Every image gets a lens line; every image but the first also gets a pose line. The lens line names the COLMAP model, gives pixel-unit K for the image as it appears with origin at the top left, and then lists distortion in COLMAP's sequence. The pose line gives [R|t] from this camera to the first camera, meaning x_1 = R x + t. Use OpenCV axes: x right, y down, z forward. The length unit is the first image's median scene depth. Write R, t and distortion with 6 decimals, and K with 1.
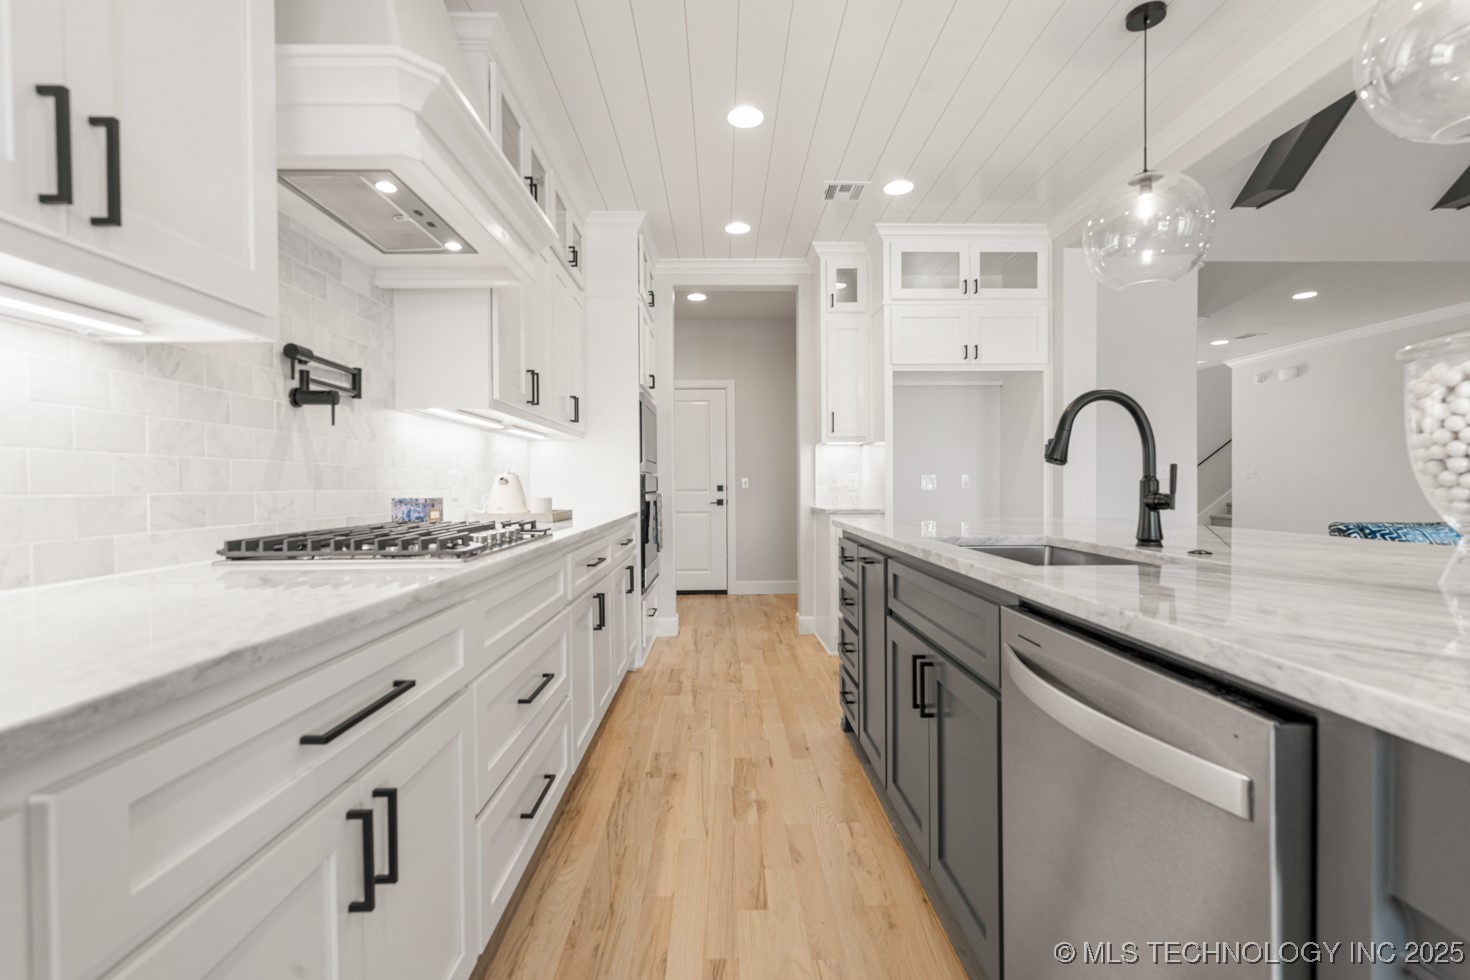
lens RADIAL K [[667.1, 0, 743.0], [0, 667.1, 489.2], [0, 0, 1]] dist [0.000343, 0.000791]
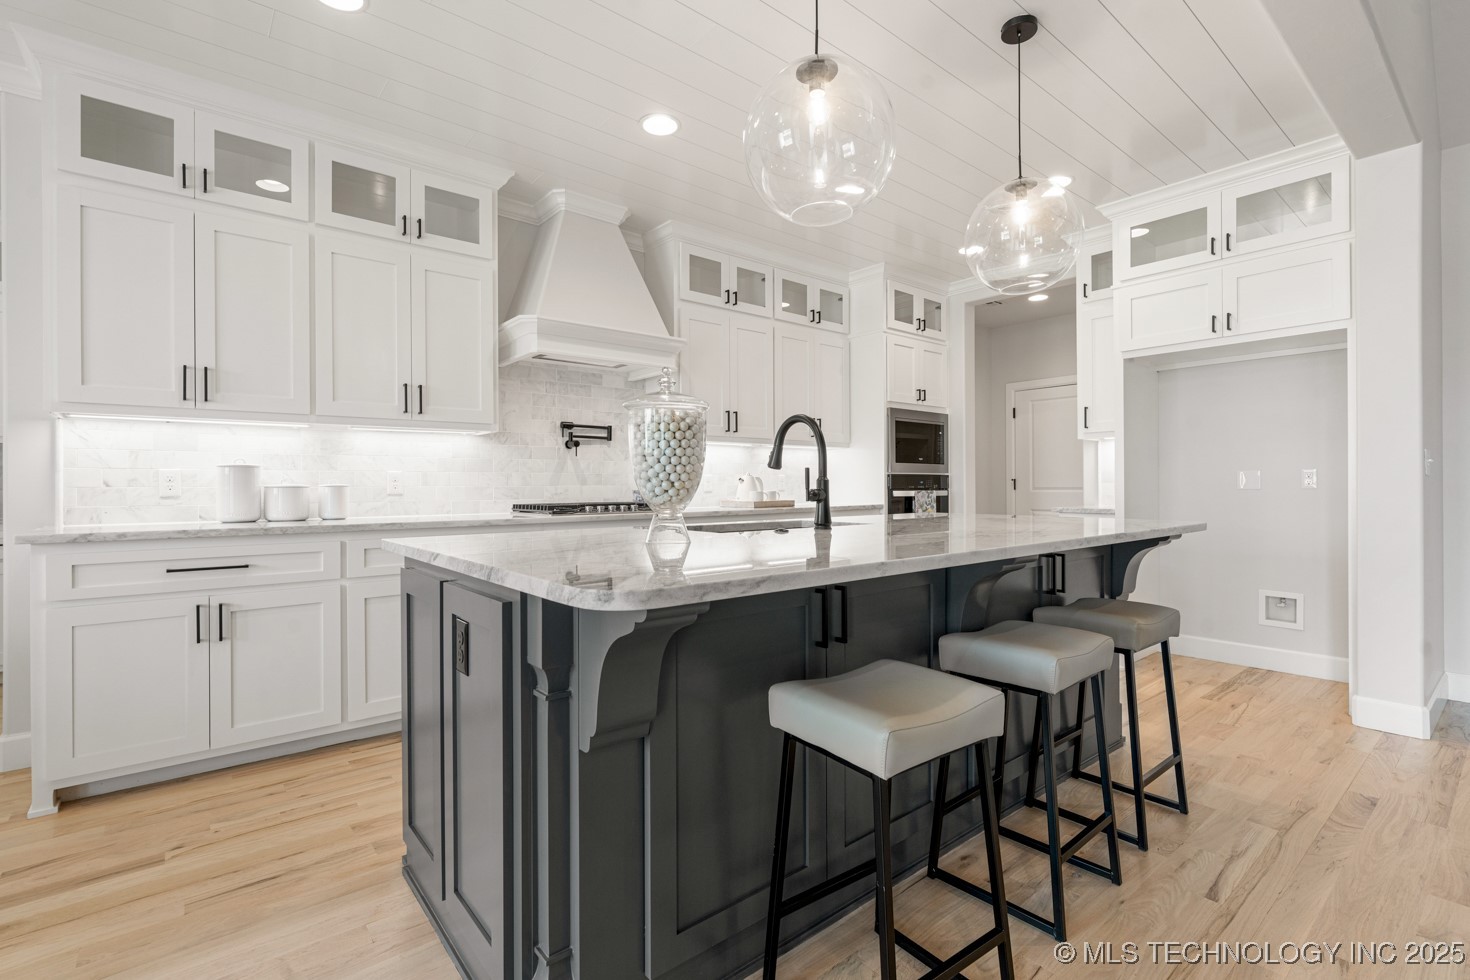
lens RADIAL K [[667.1, 0, 728.3], [0, 667.1, 484.1], [0, 0, 1]] dist [0.000343, 0.000791]
pose [[0.622874, 0.001531, -0.782321, 1.419556], [-0.004842, 0.999986, -0.001898, -0.001428], [0.782307, 0.004970, 0.622873, 0.015098]]
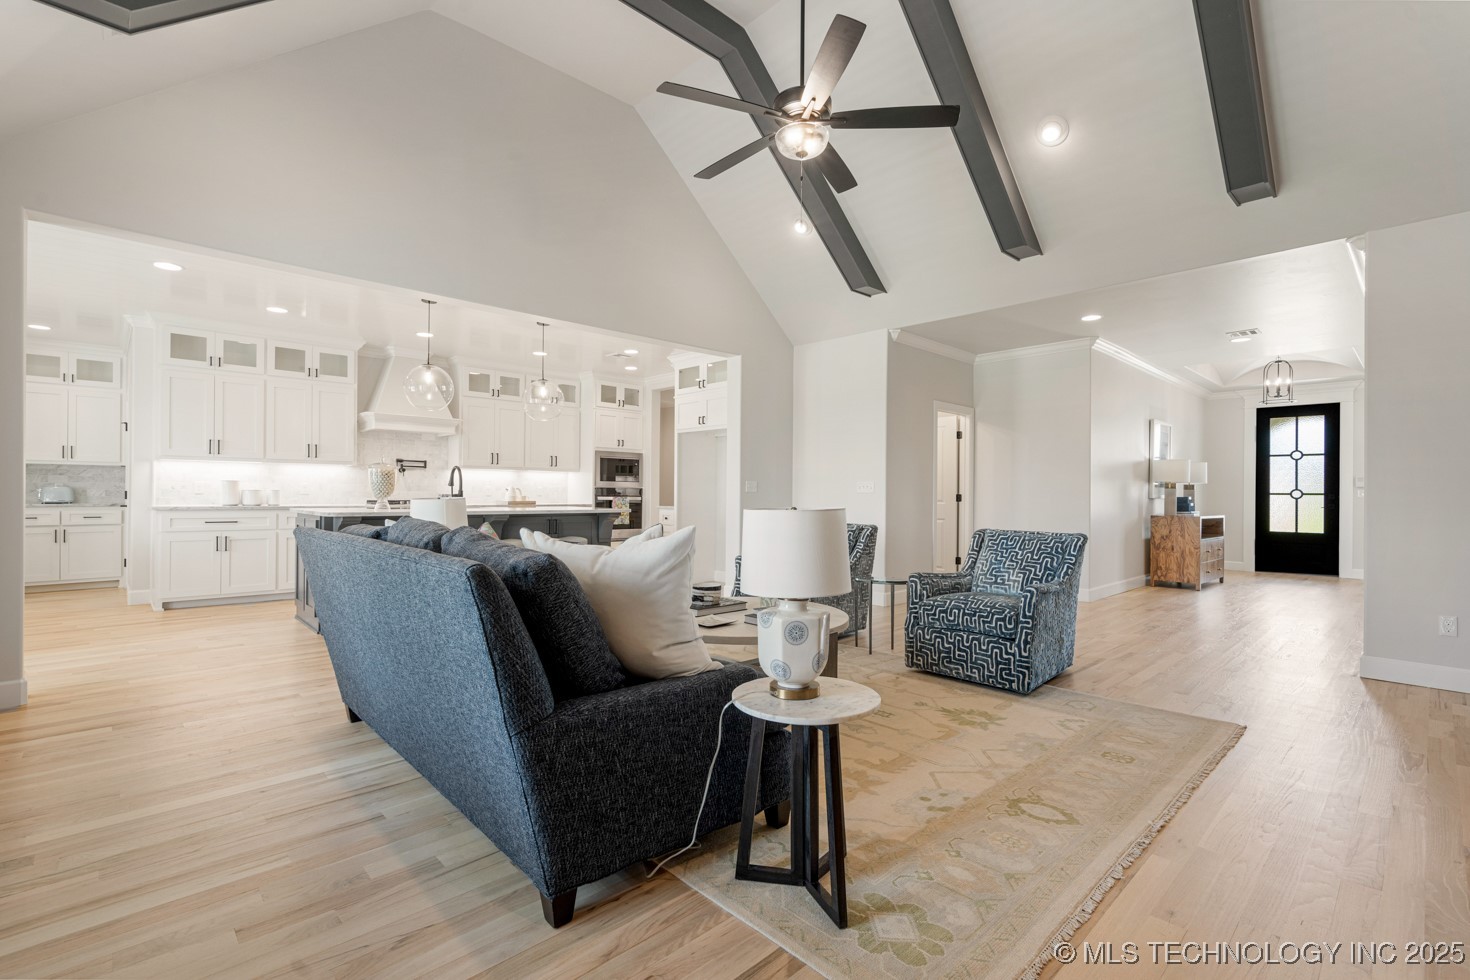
lens RADIAL K [[667.1, 0, 737.4], [0, 667.1, 491.8], [0, 0, 1]] dist [0.000343, 0.000791]
pose [[0.670277, 0.009772, -0.742046, 4.067409], [-0.018212, 0.999829, -0.003284, -0.020707], [0.741887, 0.015716, 0.670341, -0.304583]]
